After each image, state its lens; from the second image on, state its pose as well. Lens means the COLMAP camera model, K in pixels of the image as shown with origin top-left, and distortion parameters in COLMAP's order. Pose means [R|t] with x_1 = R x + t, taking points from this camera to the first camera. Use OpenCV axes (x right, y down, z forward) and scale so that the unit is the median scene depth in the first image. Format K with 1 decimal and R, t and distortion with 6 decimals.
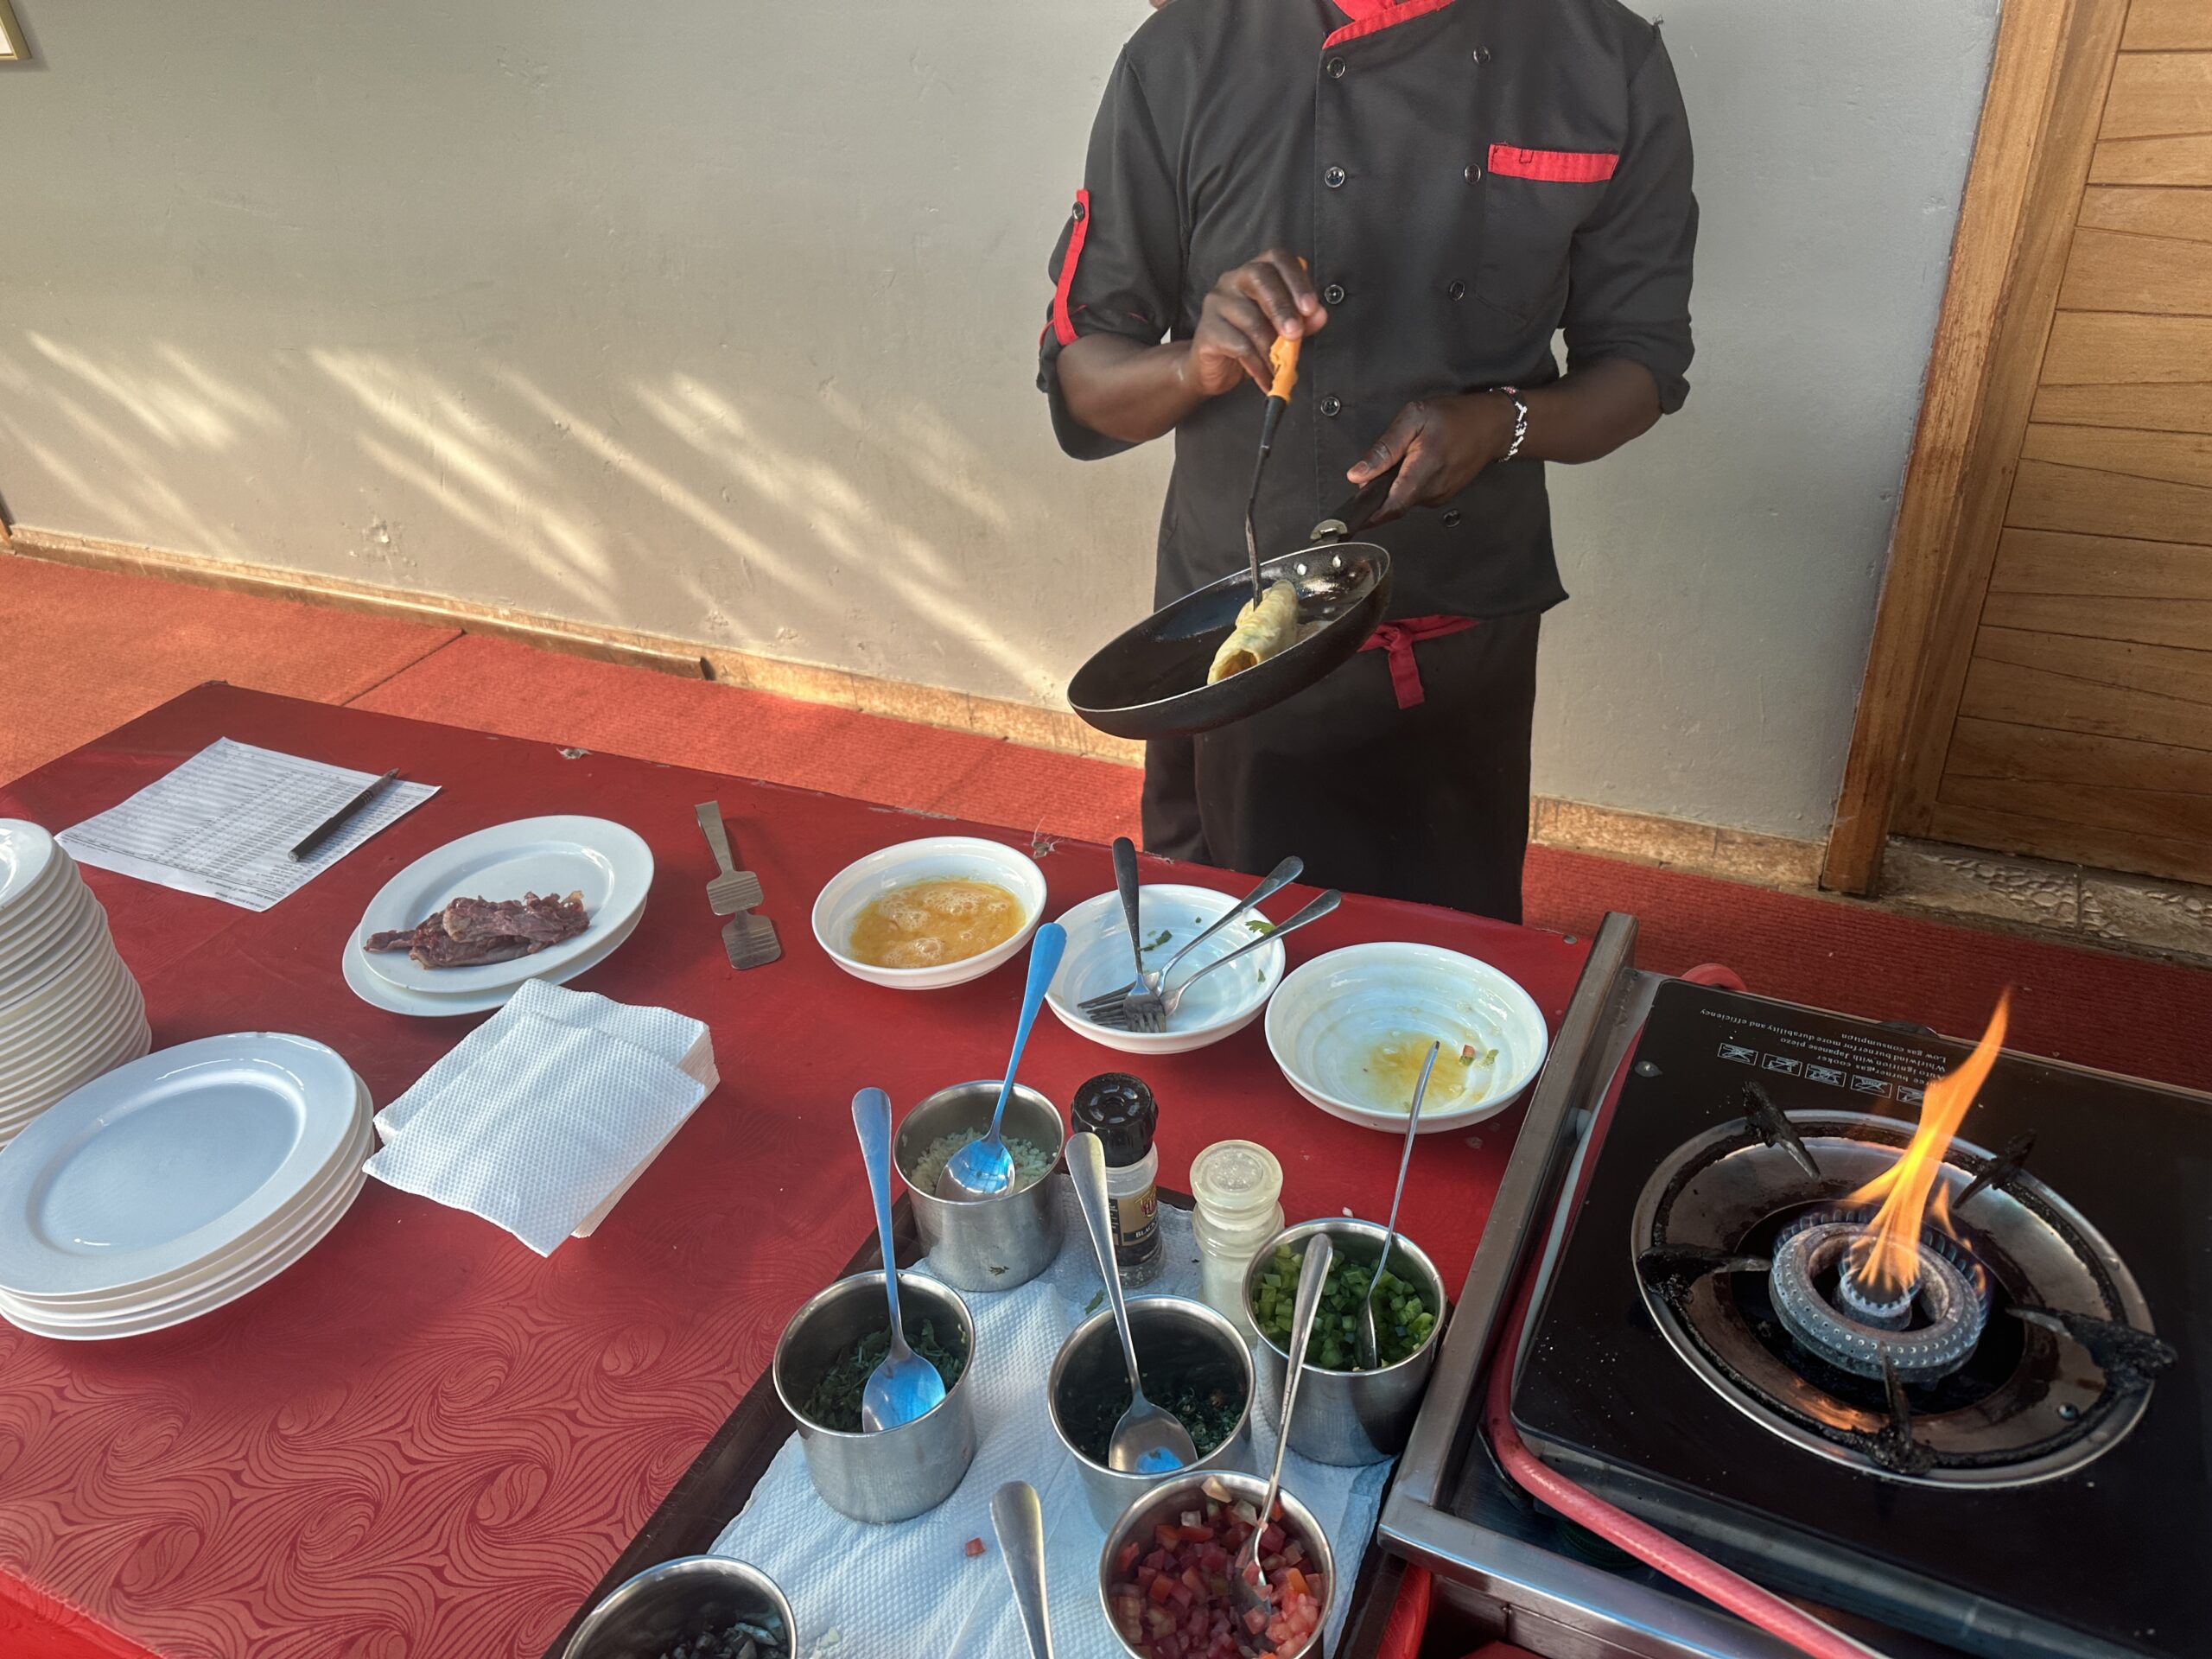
lens RADIAL K [[1527.1, 0, 1106.0], [0, 1527.1, 829.5], [0, 0, 1]] dist [0.001495, -0.022838]
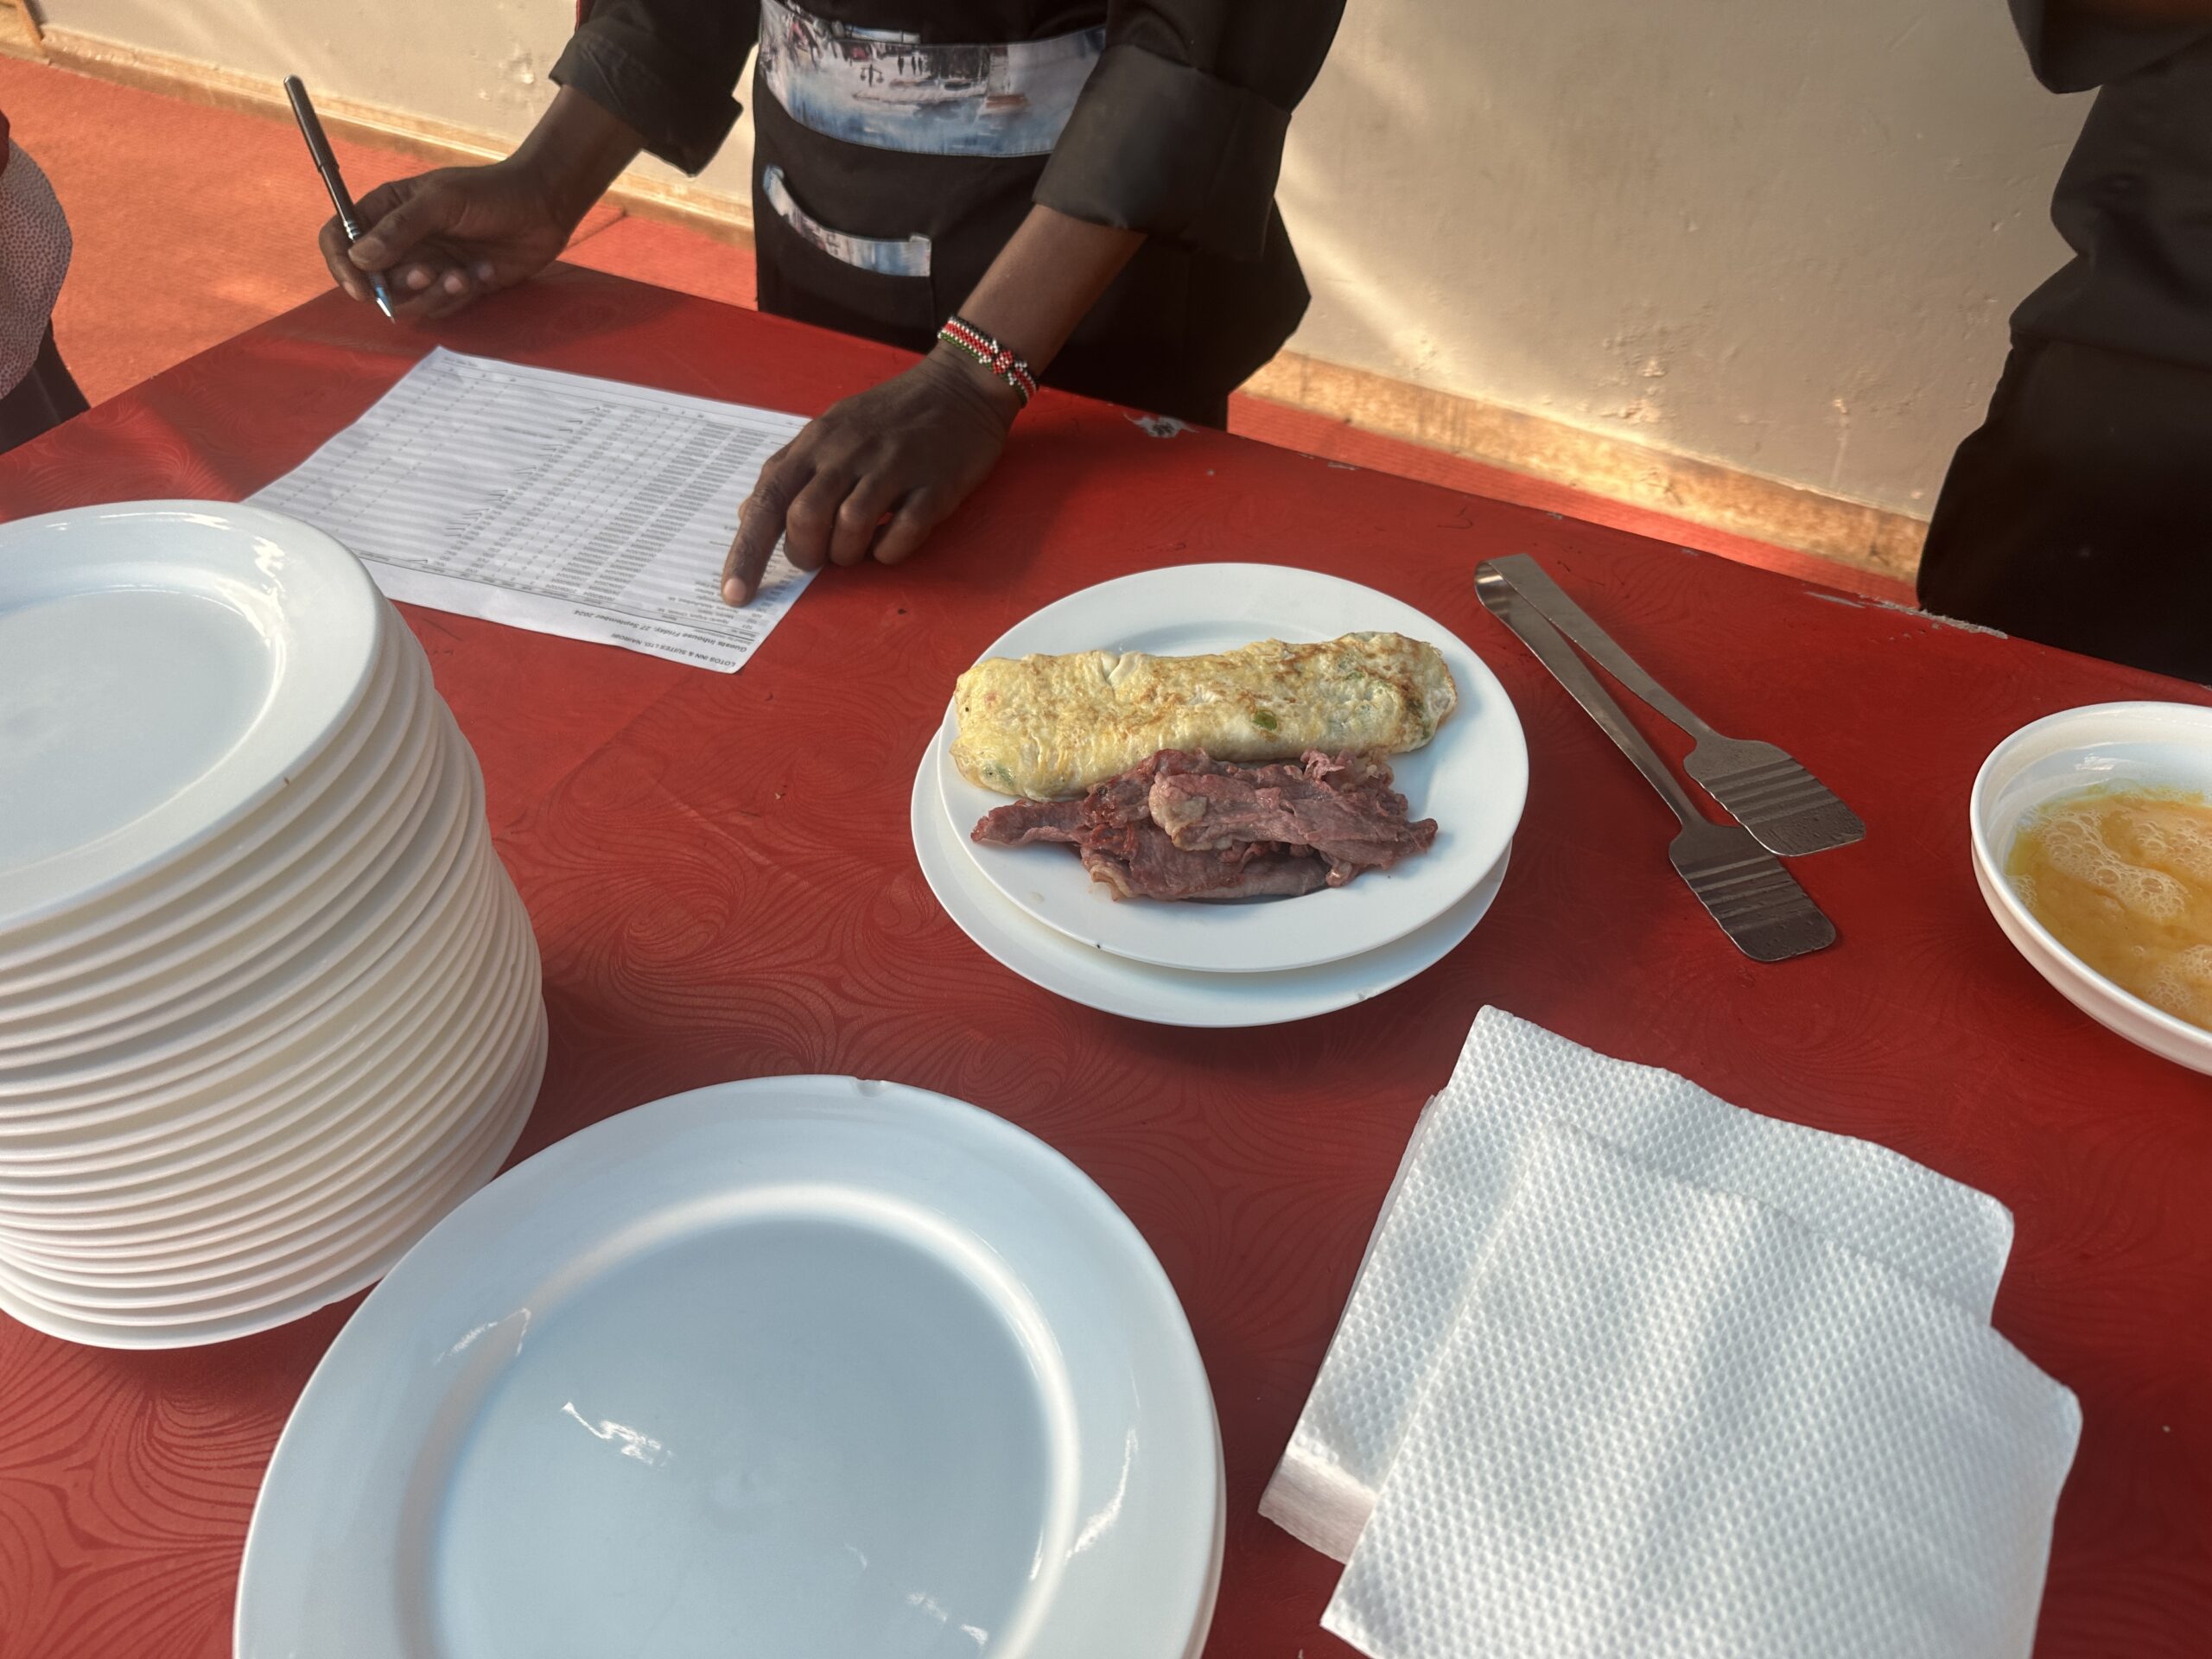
lens RADIAL K [[1671.1, 0, 1106.0], [0, 1671.1, 829.5], [0, 0, 1]] dist [0.007288, 0.005015]
pose [[0.993376, 0.103233, -0.050459, -0.120962], [-0.091896, 0.977383, 0.190468, -0.007879], [0.068981, -0.184569, 0.980396, 0.142015]]
